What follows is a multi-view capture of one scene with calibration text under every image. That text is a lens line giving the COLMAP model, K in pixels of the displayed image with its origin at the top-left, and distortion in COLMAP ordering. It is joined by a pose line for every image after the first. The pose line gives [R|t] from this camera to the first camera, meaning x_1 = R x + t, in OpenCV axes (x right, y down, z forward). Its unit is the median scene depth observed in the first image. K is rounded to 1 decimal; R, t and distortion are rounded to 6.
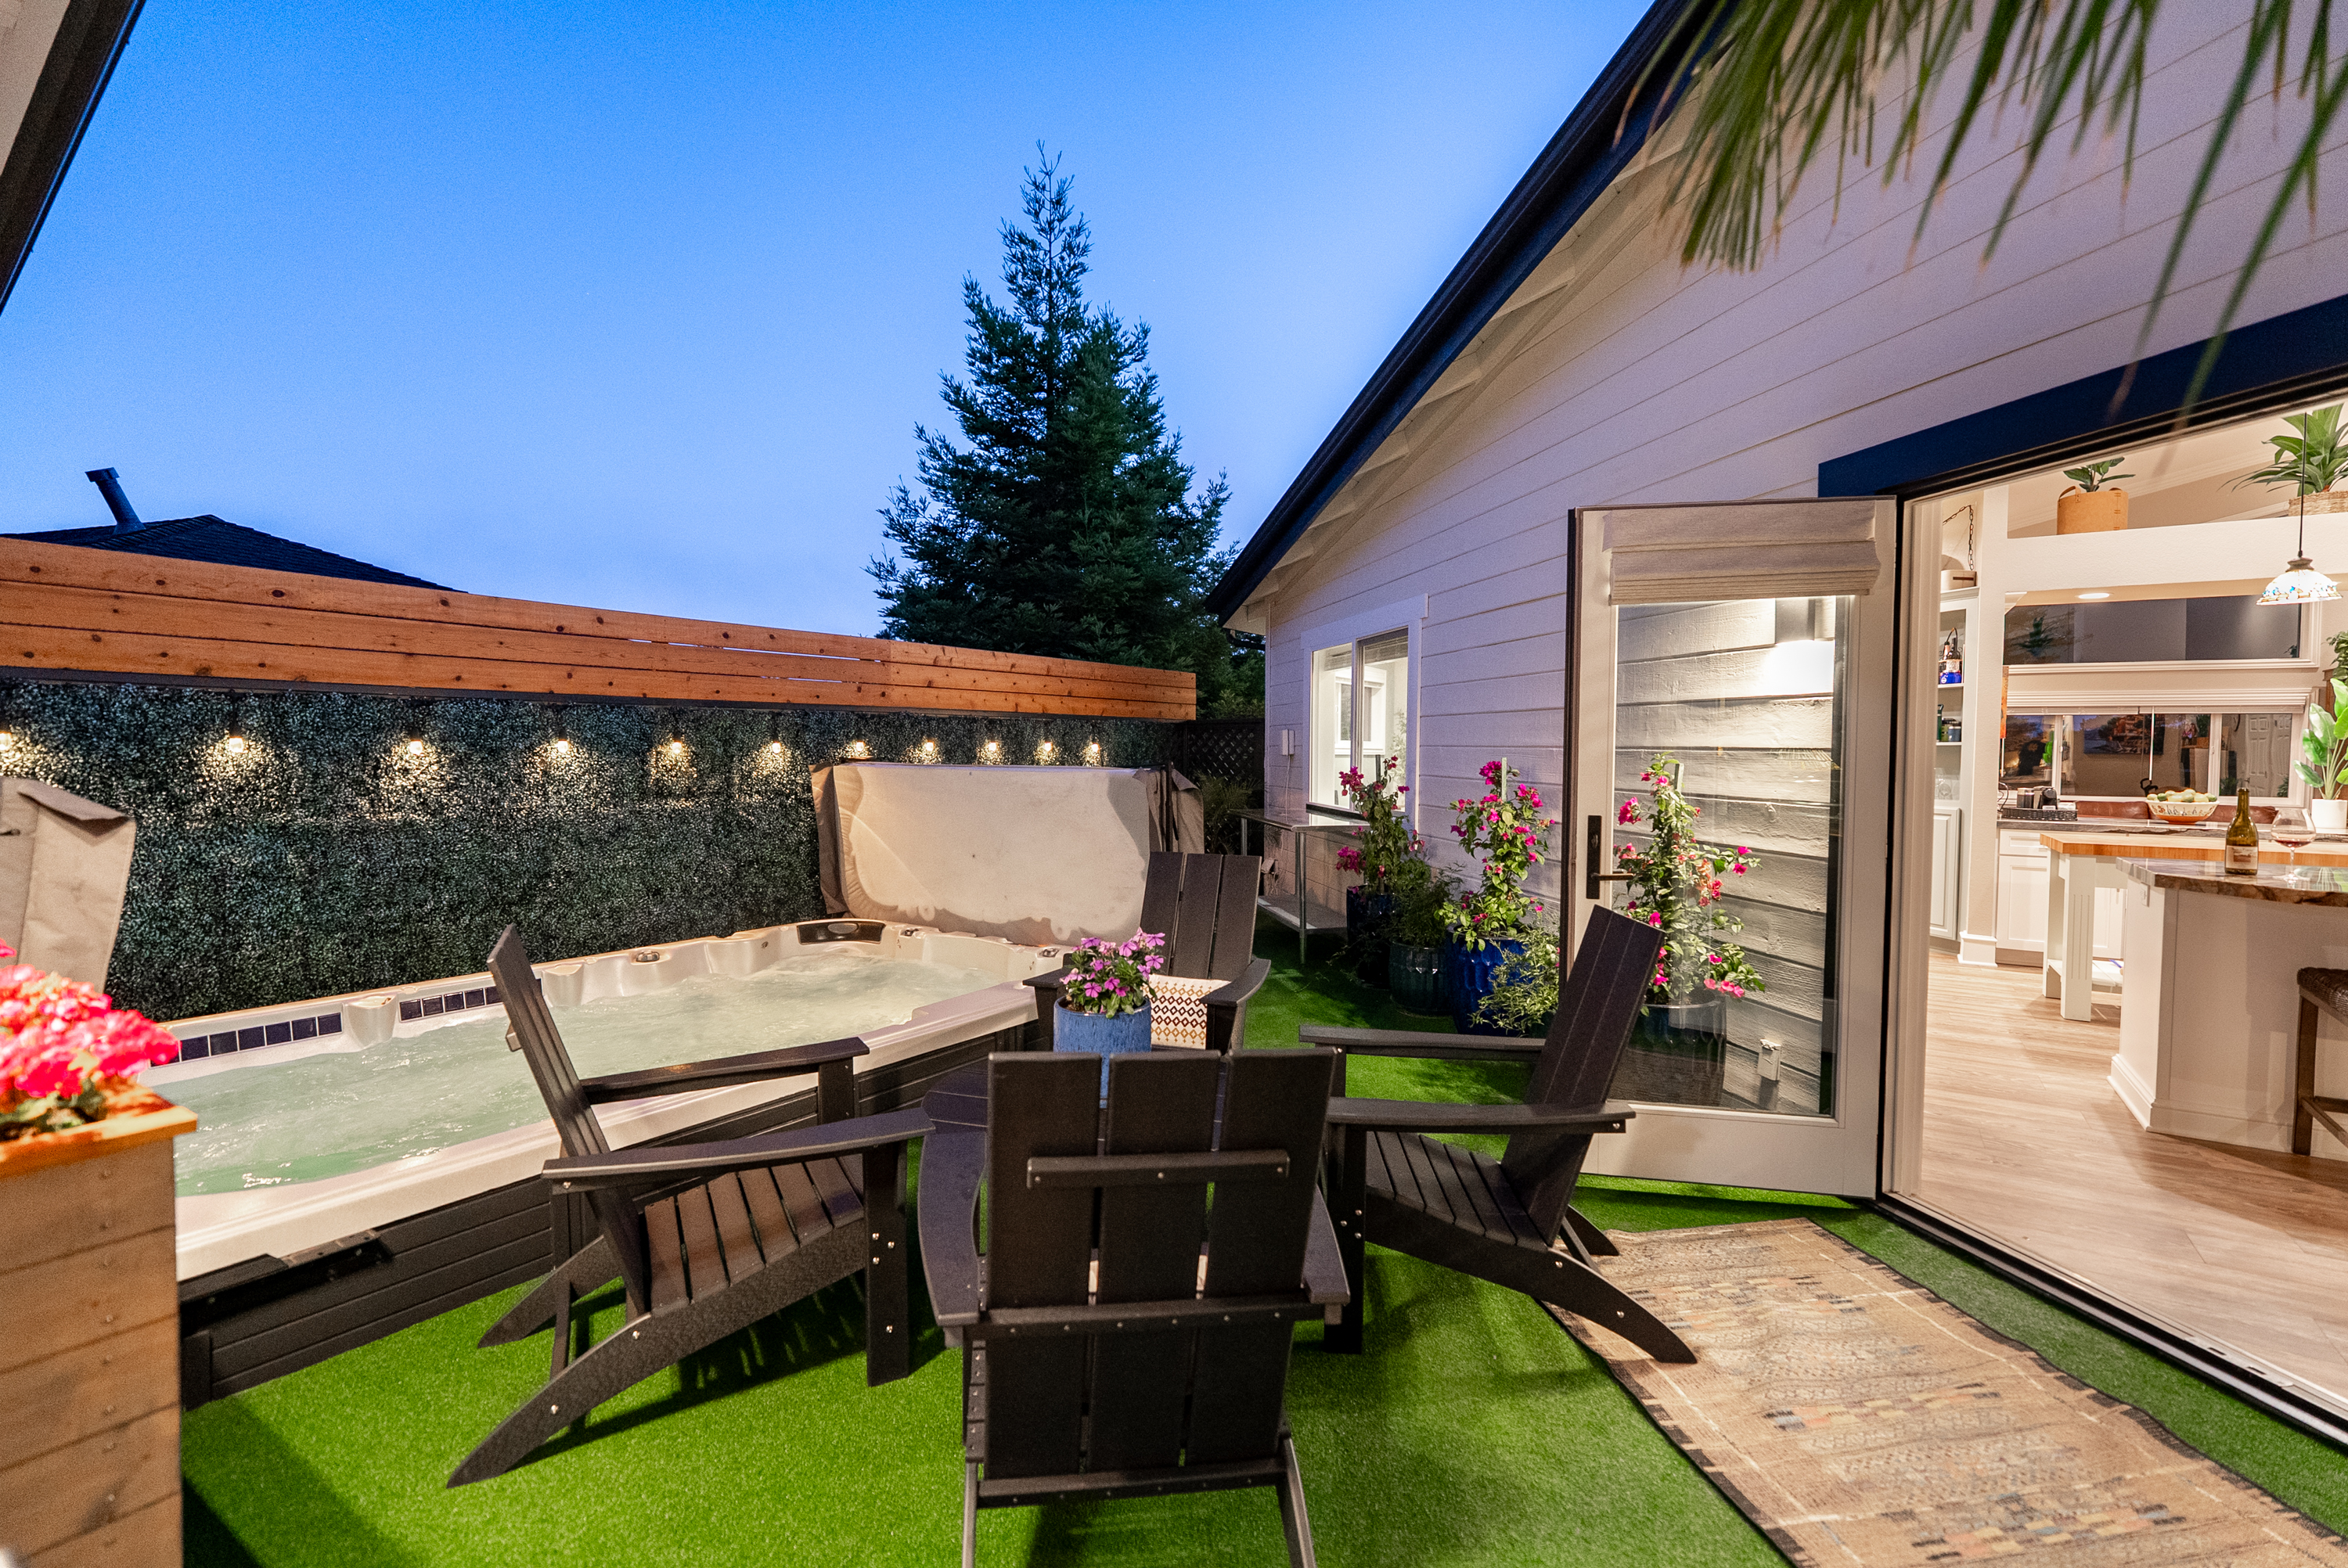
lens RADIAL K [[1054.4, 0, 1174.0], [0, 1054.4, 784.0], [0, 0, 1]] dist [-0.011078, 0.004882]
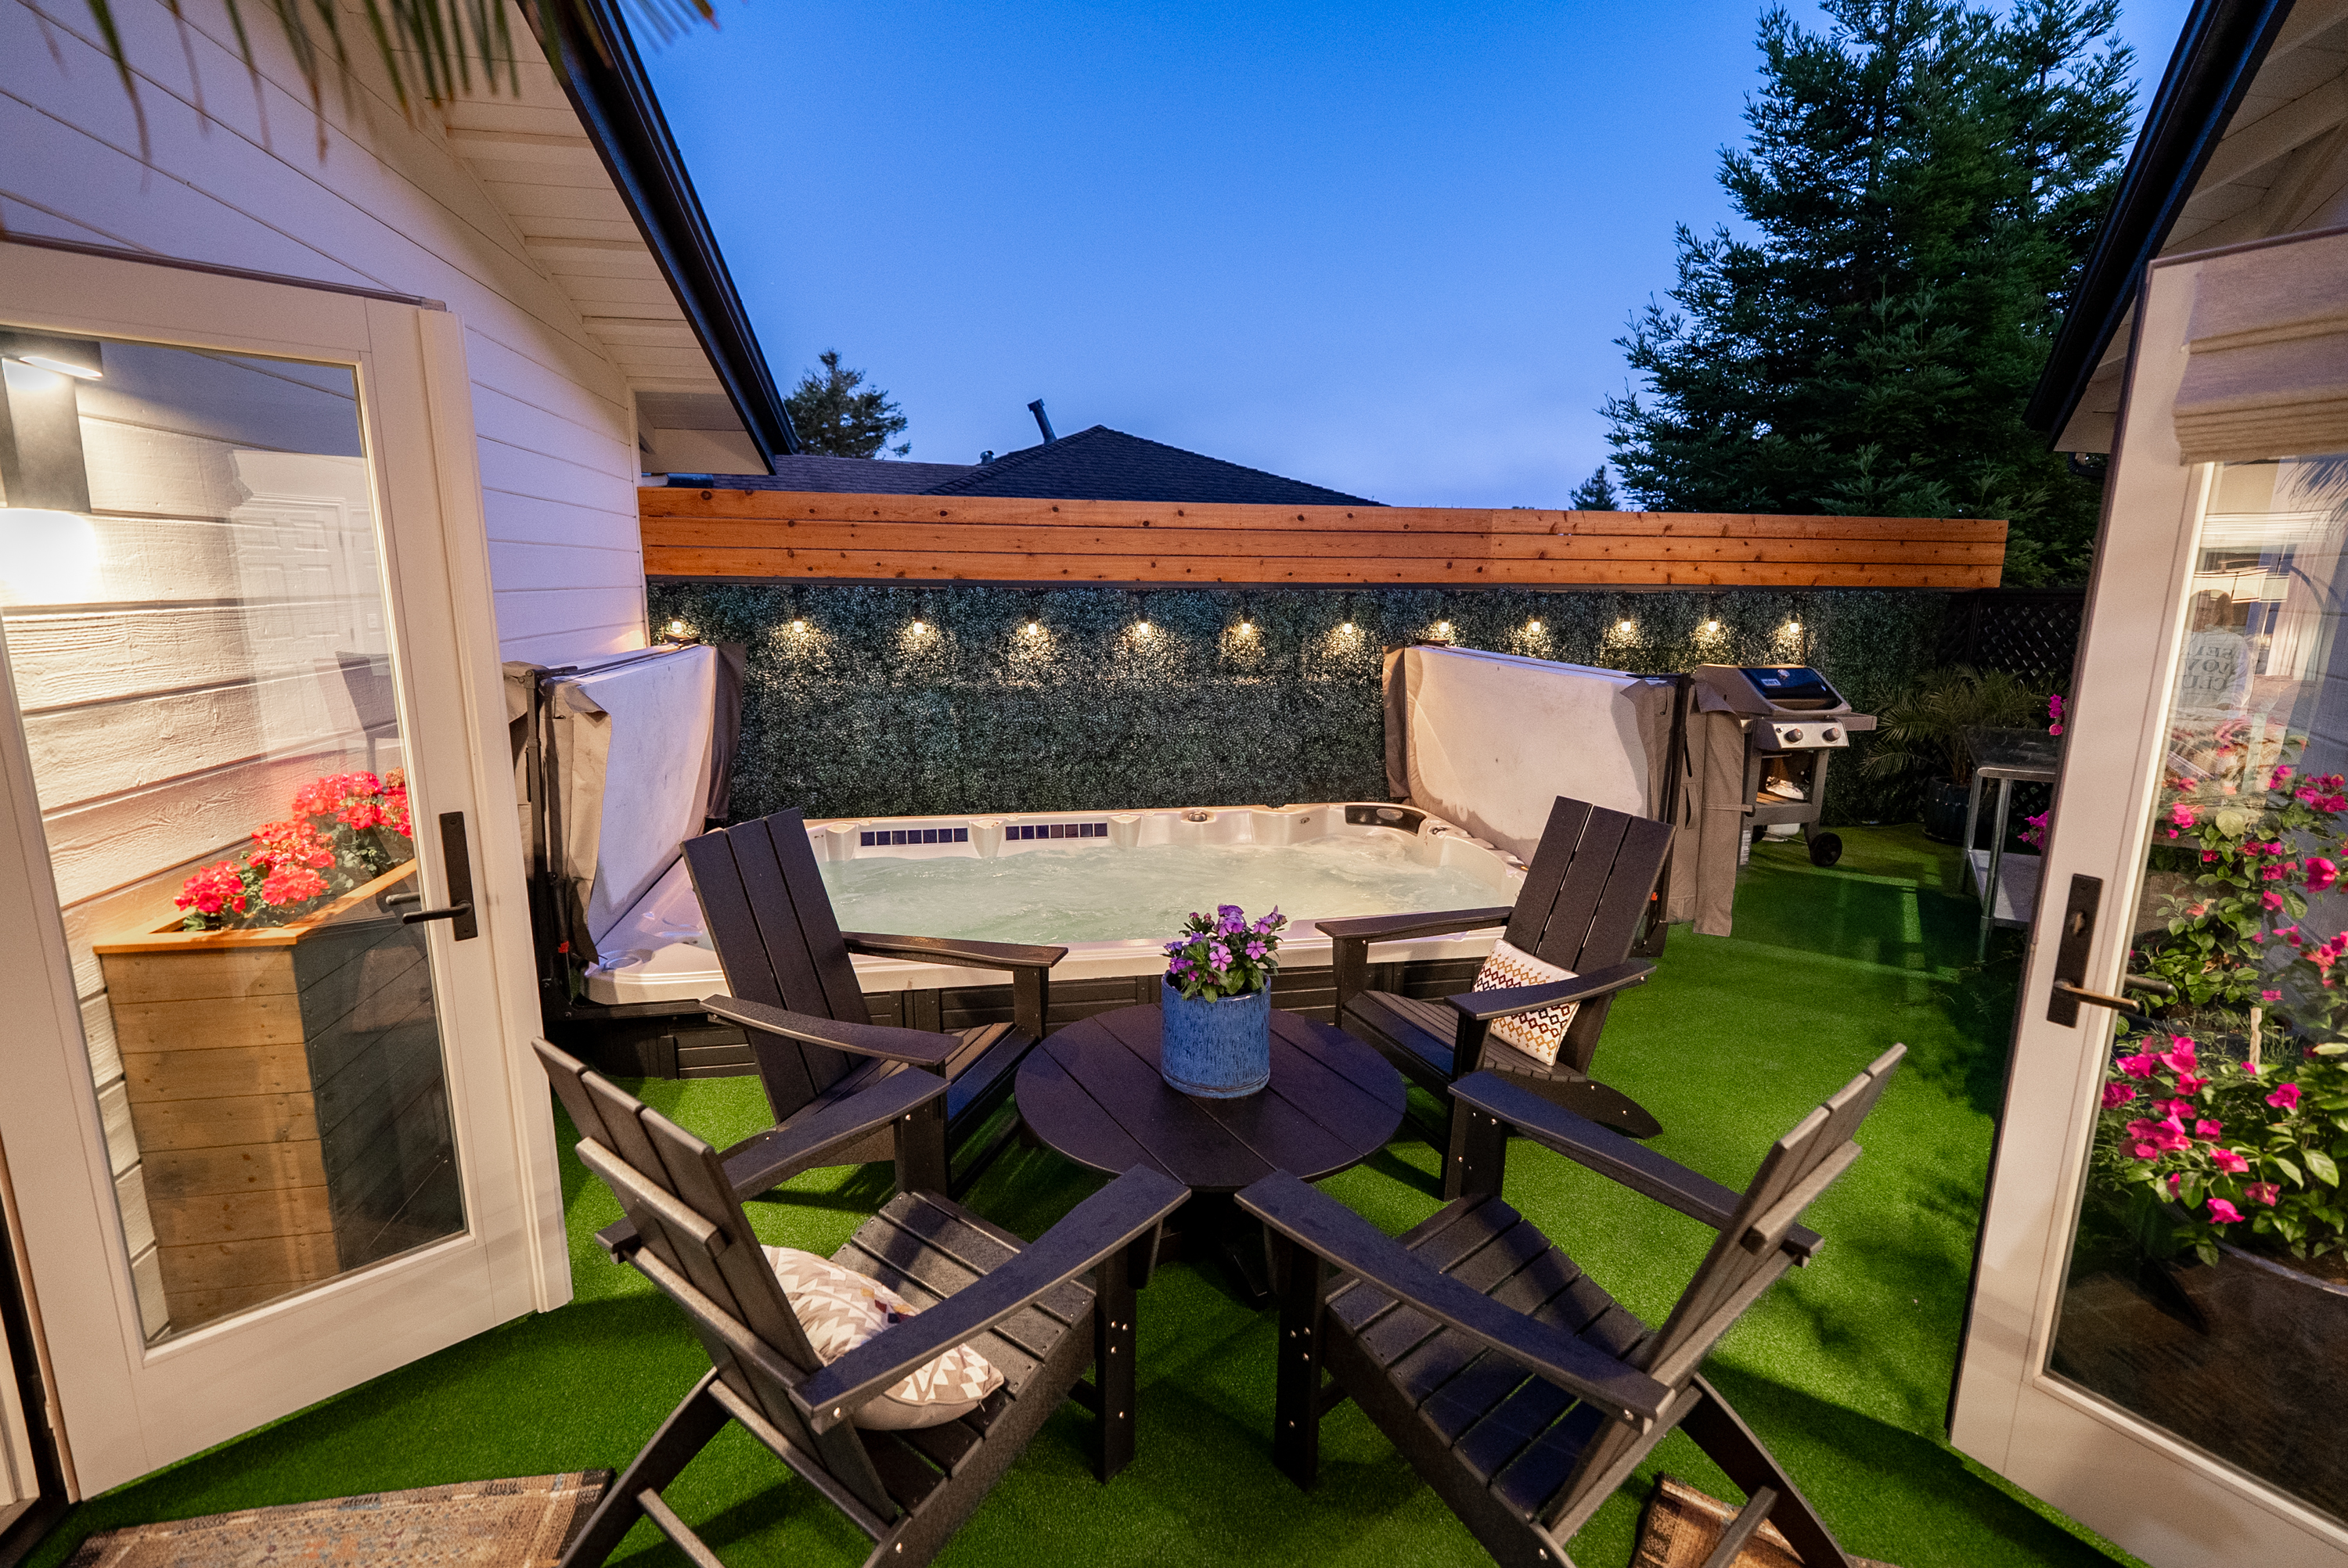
lens RADIAL K [[1054.4, 0, 1174.0], [0, 1054.4, 784.0], [0, 0, 1]] dist [-0.011078, 0.004882]
pose [[0.701806, 0.135854, -0.699294, 0.251478], [-0.029492, 0.986346, 0.162022, -0.049815], [0.711757, -0.093085, 0.696231, 0.178314]]
